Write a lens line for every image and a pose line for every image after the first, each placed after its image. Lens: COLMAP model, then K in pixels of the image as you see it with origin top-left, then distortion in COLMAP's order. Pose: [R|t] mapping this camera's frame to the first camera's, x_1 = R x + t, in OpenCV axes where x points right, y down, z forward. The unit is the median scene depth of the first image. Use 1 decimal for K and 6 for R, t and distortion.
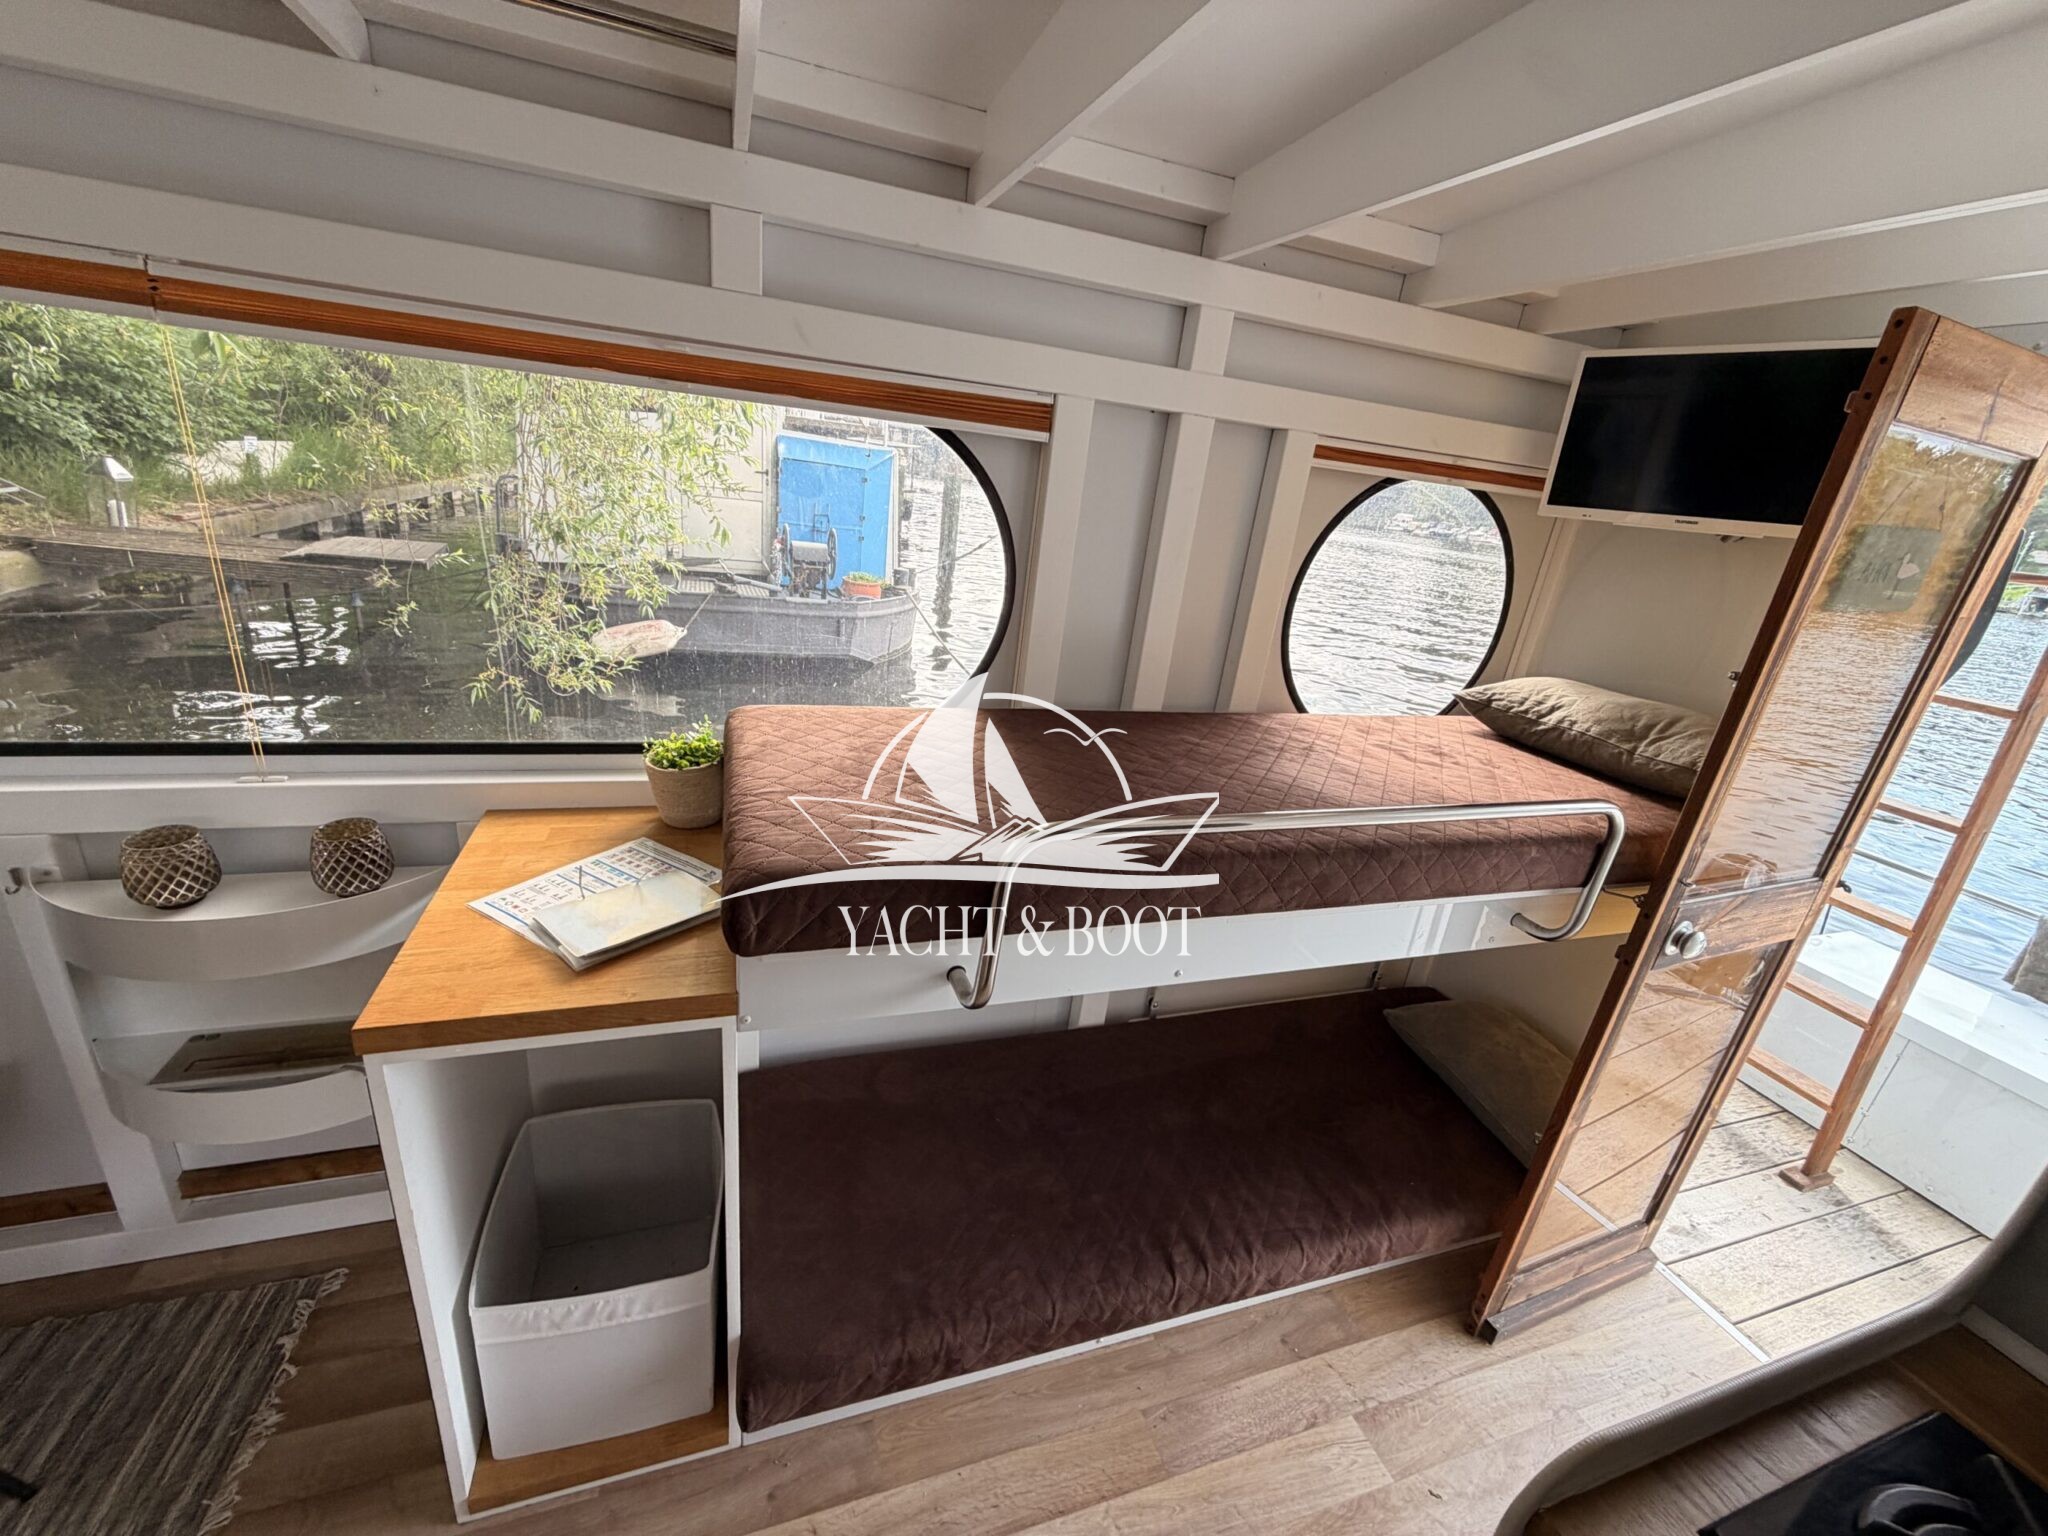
lens RADIAL K [[814.7, 0, 1027.5], [0, 814.7, 759.9], [0, 0, 1]] dist [0.000411, 0.000732]
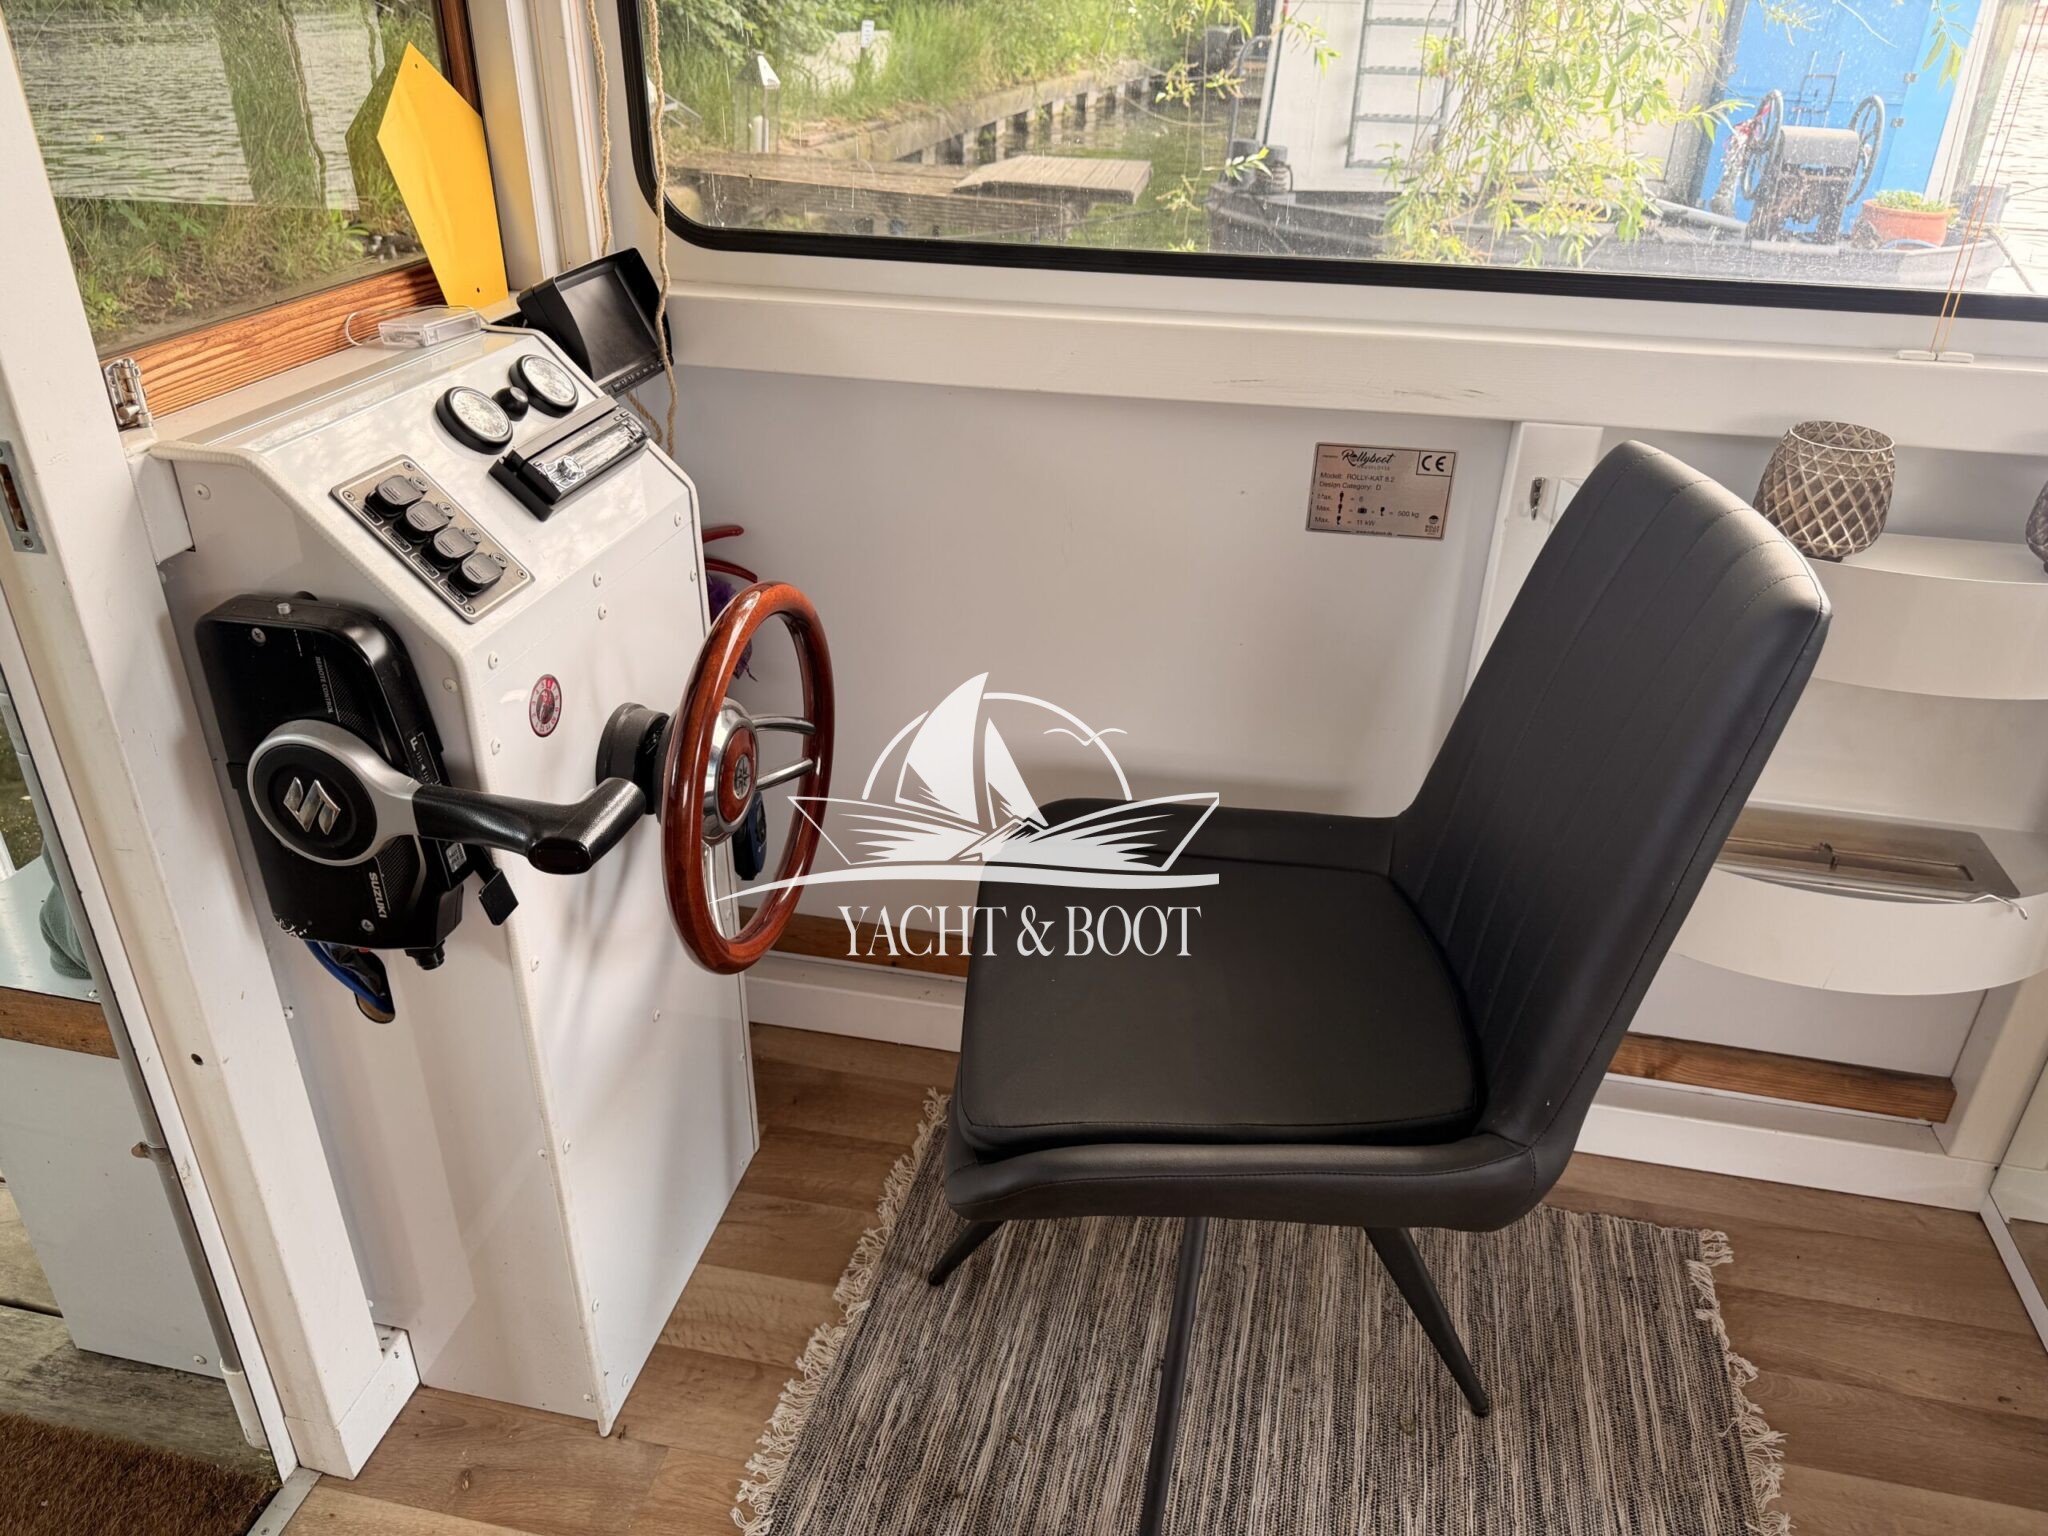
lens RADIAL K [[1454.0, 0, 1004.5], [0, 1454.0, 739.8], [0, 0, 1]] dist [0.042385, -0.050068]
pose [[0.847677, 0.160951, -0.505509, -0.820440], [-0.111619, 0.985647, 0.126652, 0.197111], [0.518638, -0.050936, 0.853475, -0.169023]]
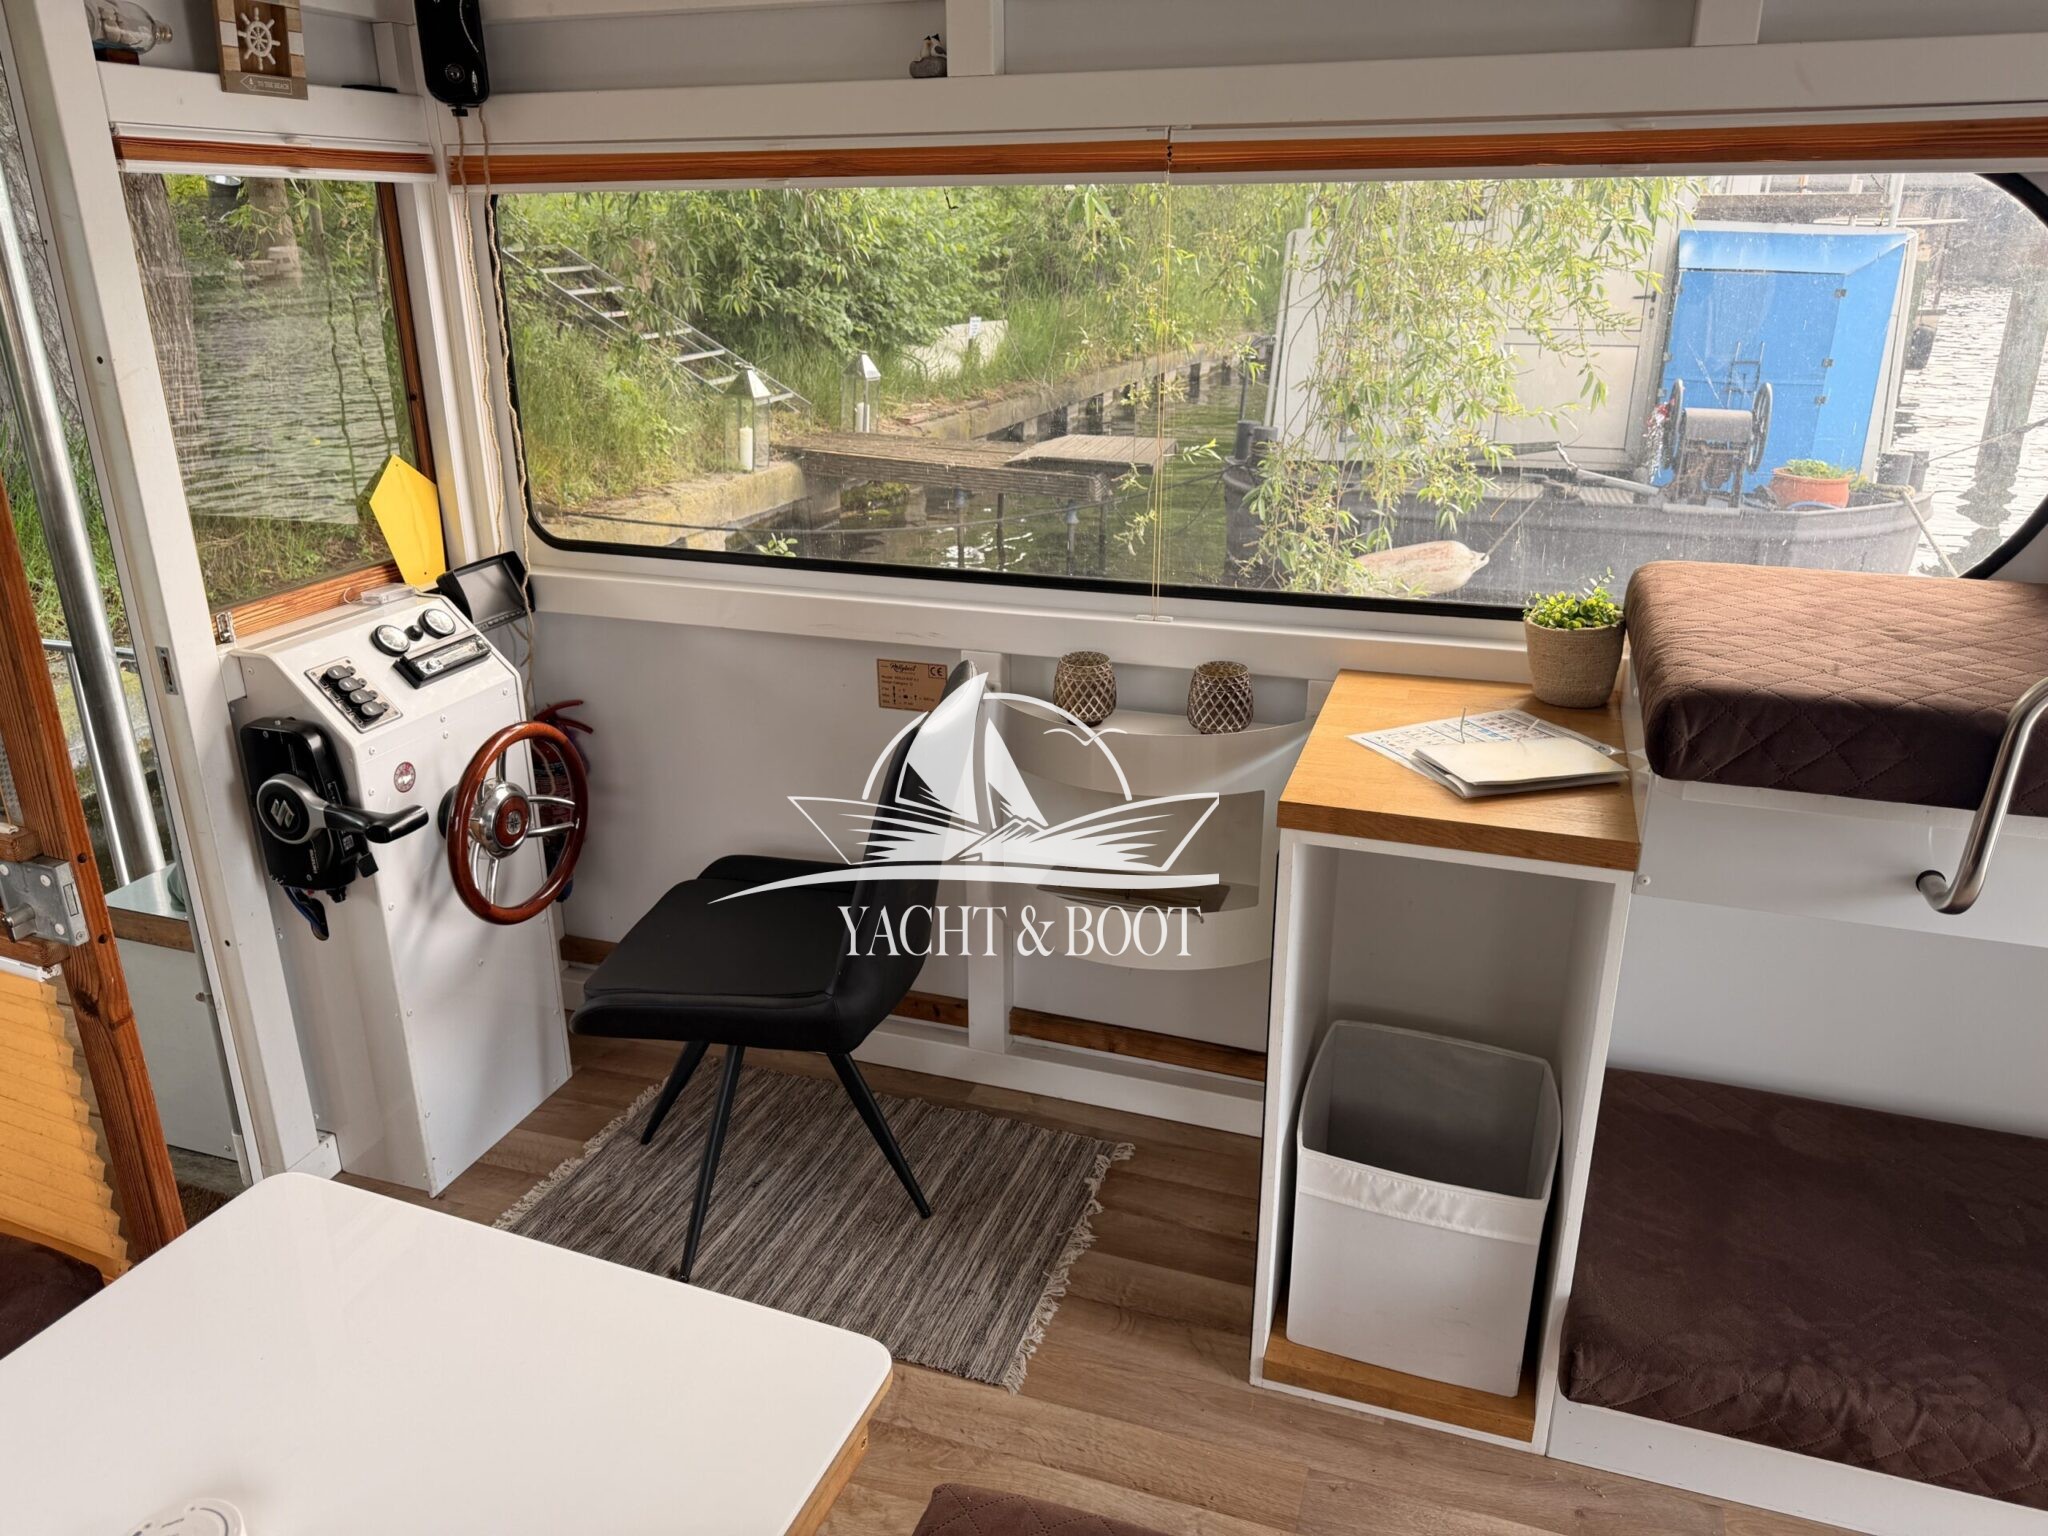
lens RADIAL K [[1454.0, 0, 1005.6], [0, 1454.0, 757.7], [0, 0, 1]] dist [0.042385, -0.050068]
pose [[0.774078, 0.102095, -0.624804, 0.065973], [-0.130516, 0.991446, 0.000307, 0.198187], [0.619491, 0.081309, 0.780782, -0.467719]]
